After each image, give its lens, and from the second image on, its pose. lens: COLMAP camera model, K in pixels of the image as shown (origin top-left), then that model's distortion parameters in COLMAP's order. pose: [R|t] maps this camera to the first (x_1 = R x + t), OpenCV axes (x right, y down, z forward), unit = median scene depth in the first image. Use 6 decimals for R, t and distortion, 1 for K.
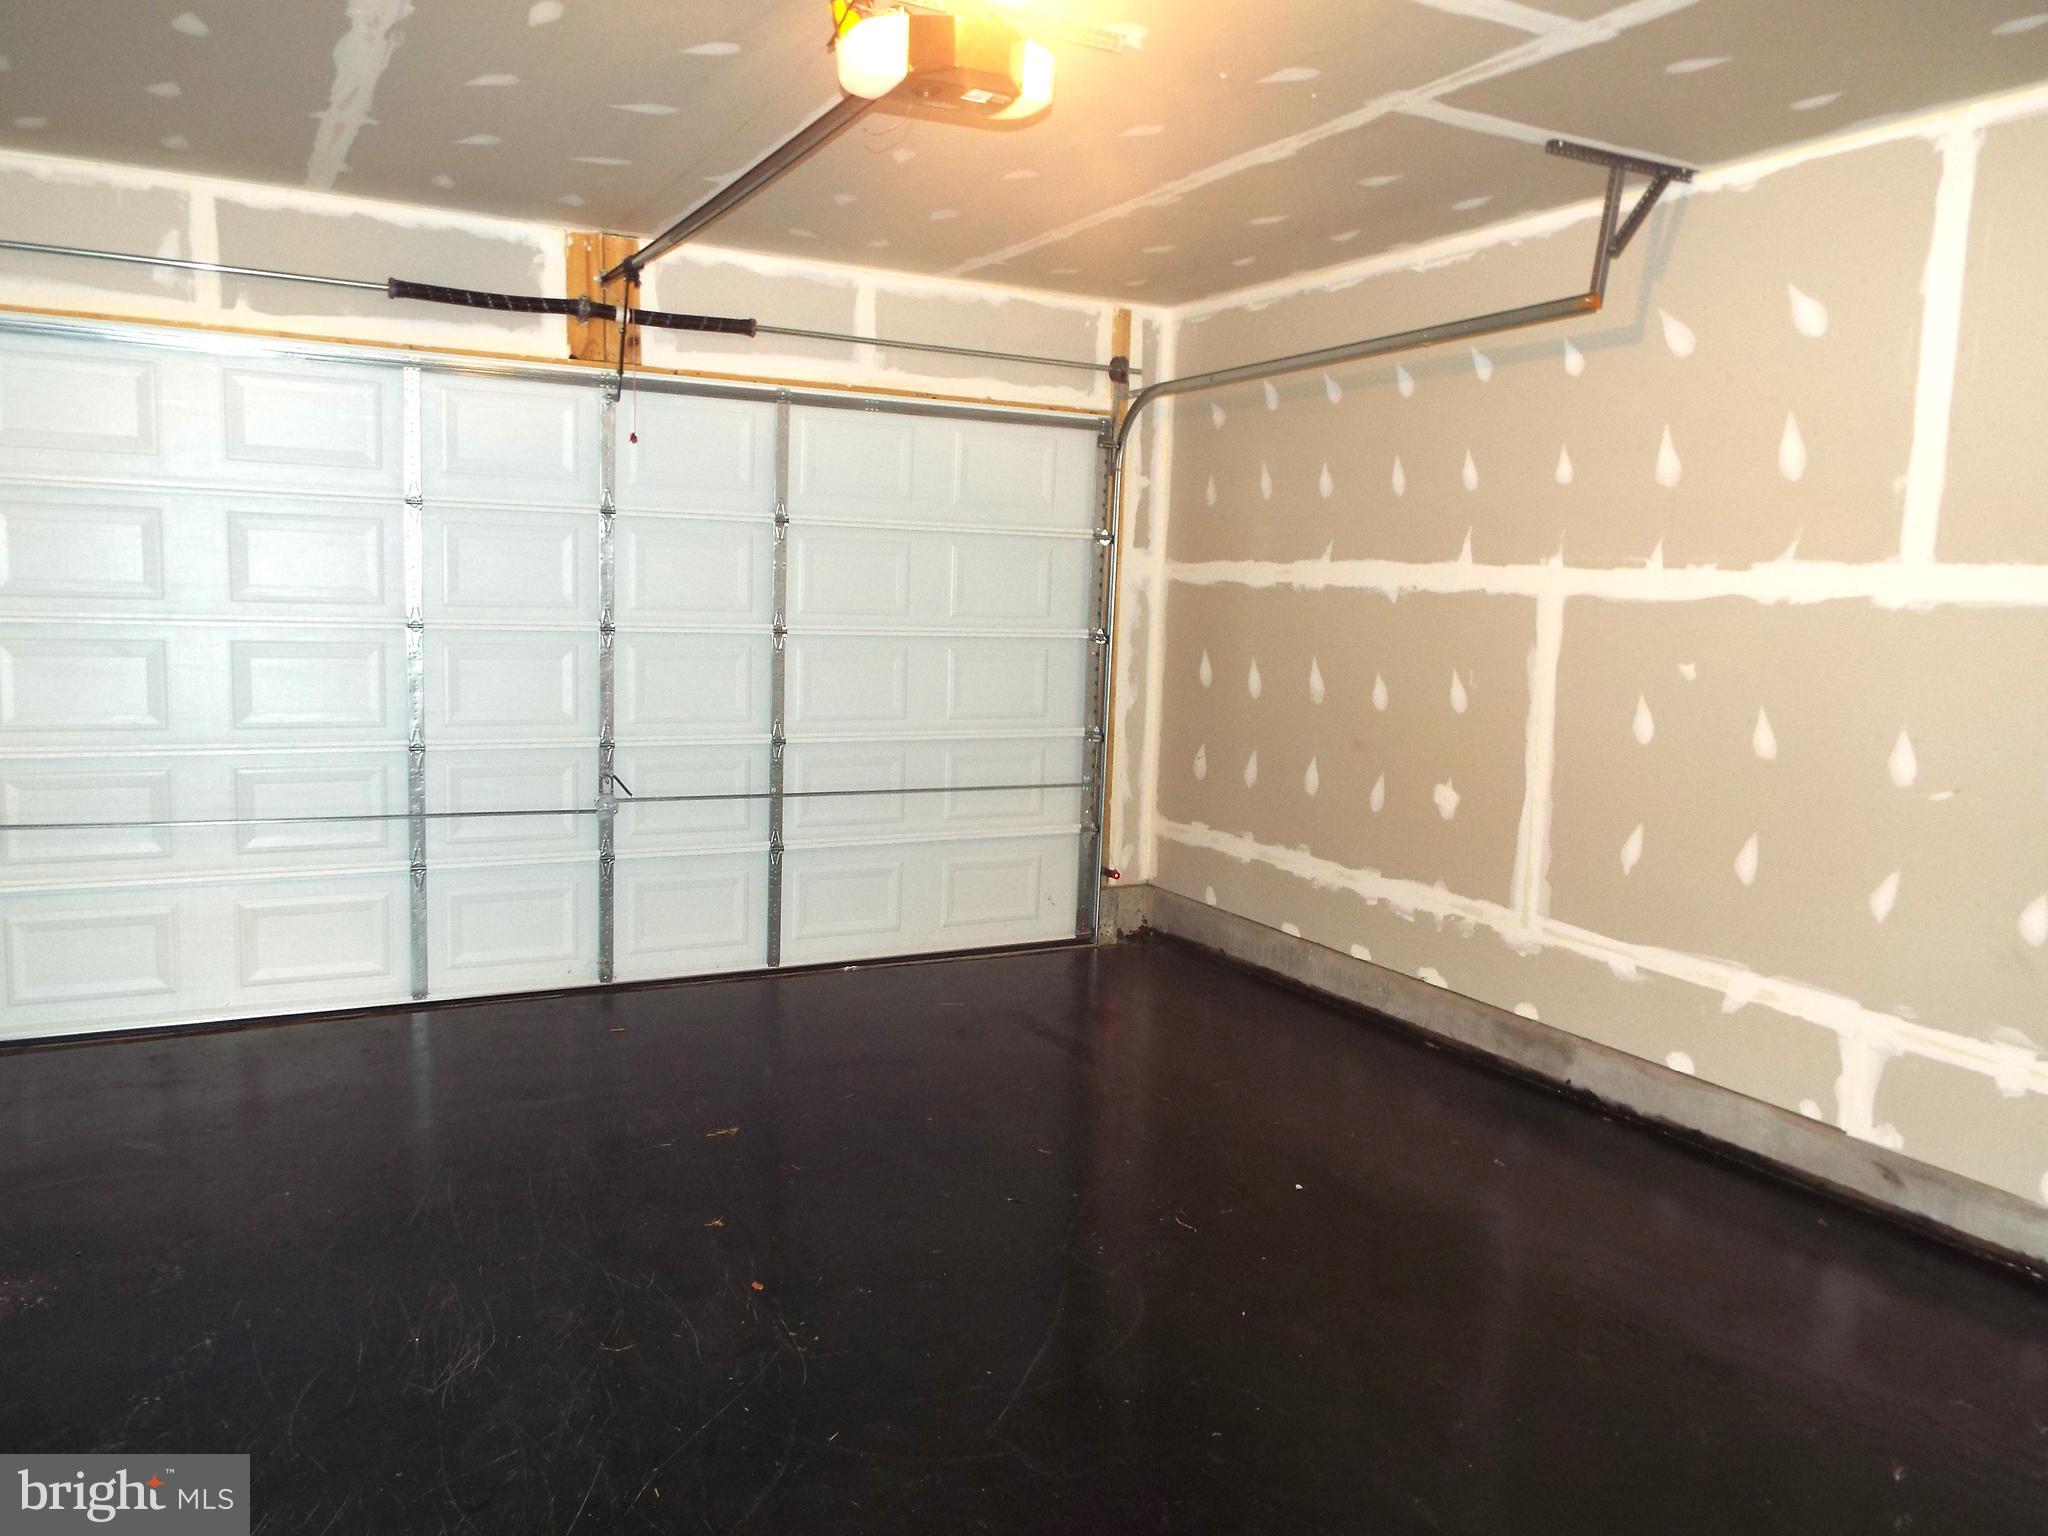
lens RADIAL K [[1504.9, 0, 1017.7], [0, 1504.9, 764.3], [0, 0, 1]] dist [-0.009346, 0.030405]
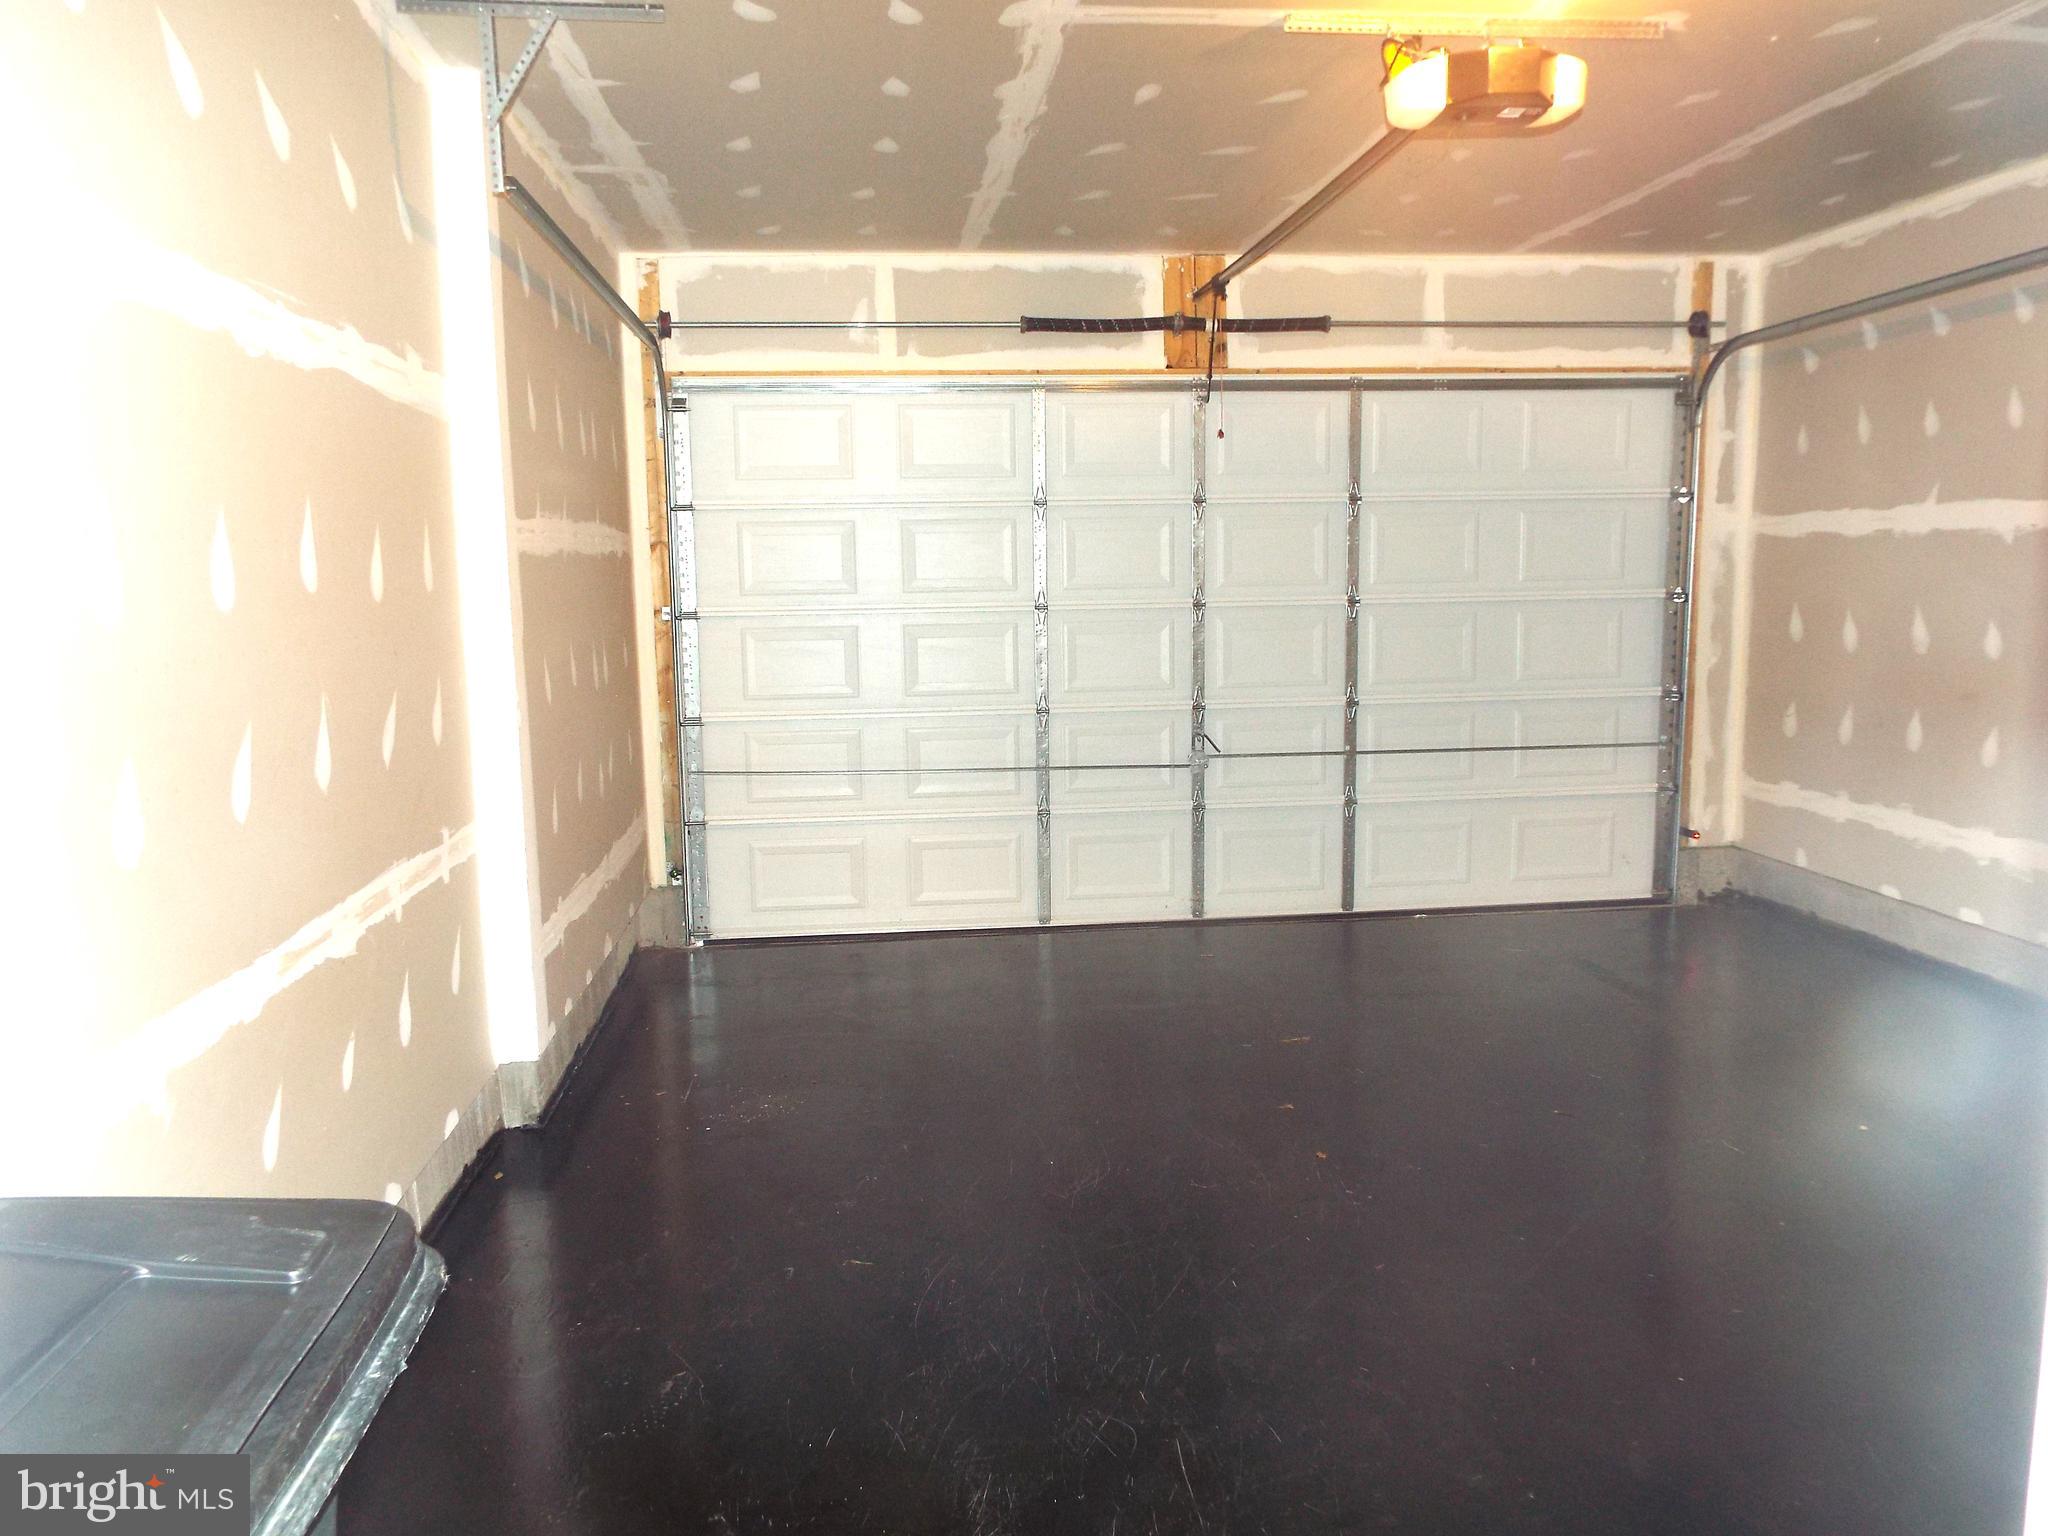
lens RADIAL K [[1504.9, 0, 1023.4], [0, 1504.9, 775.4], [0, 0, 1]] dist [-0.009346, 0.030405]
pose [[0.926946, 0.004699, -0.375165, 0.030857], [0.002231, 0.999835, 0.018035, 0.018229], [0.375188, -0.017554, 0.926783, -0.103276]]
